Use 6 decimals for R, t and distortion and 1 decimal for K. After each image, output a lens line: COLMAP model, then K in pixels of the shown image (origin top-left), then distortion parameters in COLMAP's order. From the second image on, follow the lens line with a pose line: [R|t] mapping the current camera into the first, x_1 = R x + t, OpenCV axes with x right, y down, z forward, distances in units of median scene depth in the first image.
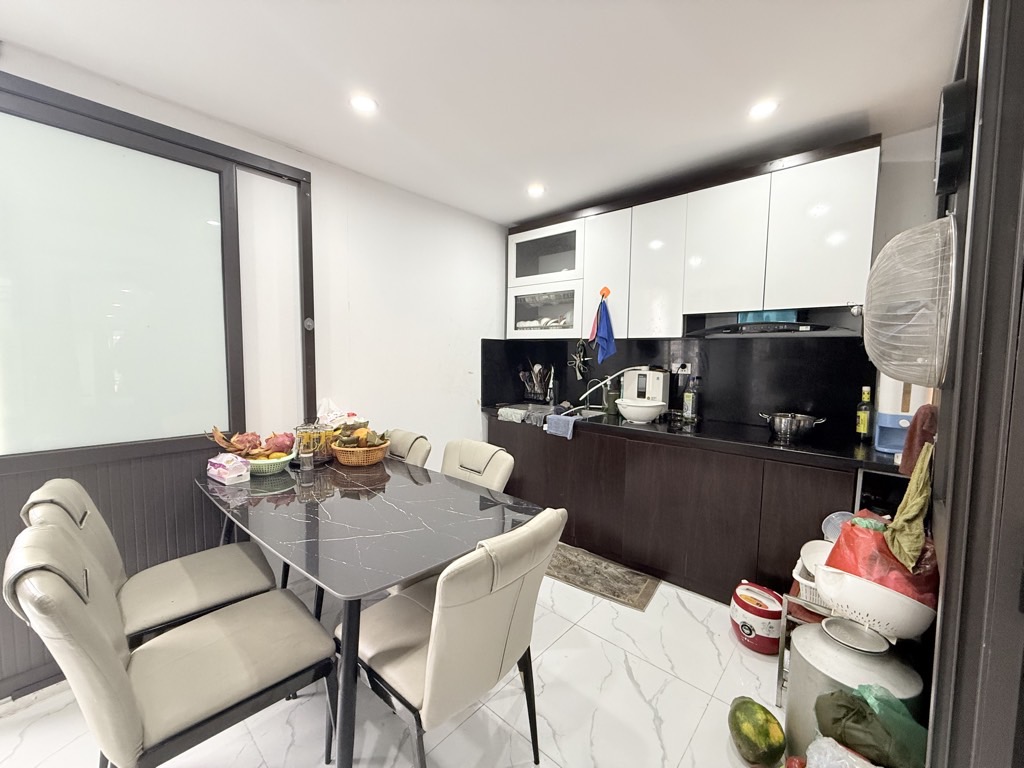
lens RADIAL K [[407.4, 0, 511.4], [0, 407.4, 384.3], [0, 0, 1]] dist [0.000631, -0.000082]
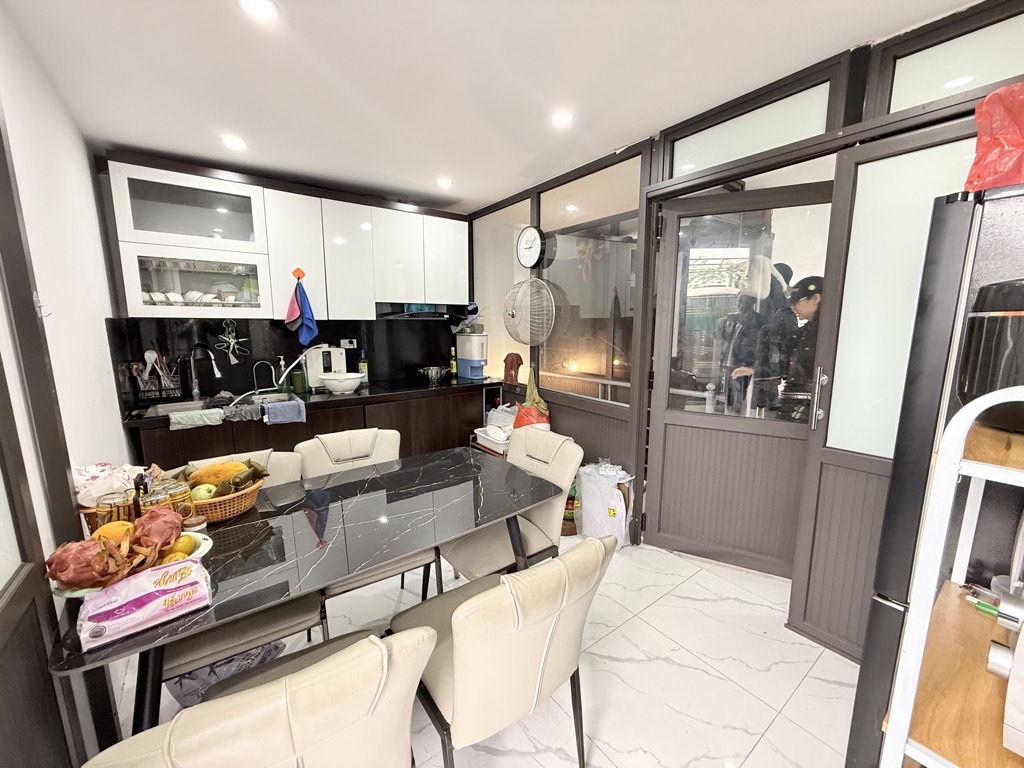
lens RADIAL K [[407.4, 0, 511.4], [0, 407.4, 384.3], [0, 0, 1]] dist [0.000631, -0.000082]
pose [[0.197882, -0.162922, 0.966592, -0.668918], [0.074626, 0.985733, 0.150871, -0.065670], [-0.977381, 0.042278, 0.207217, 0.274180]]
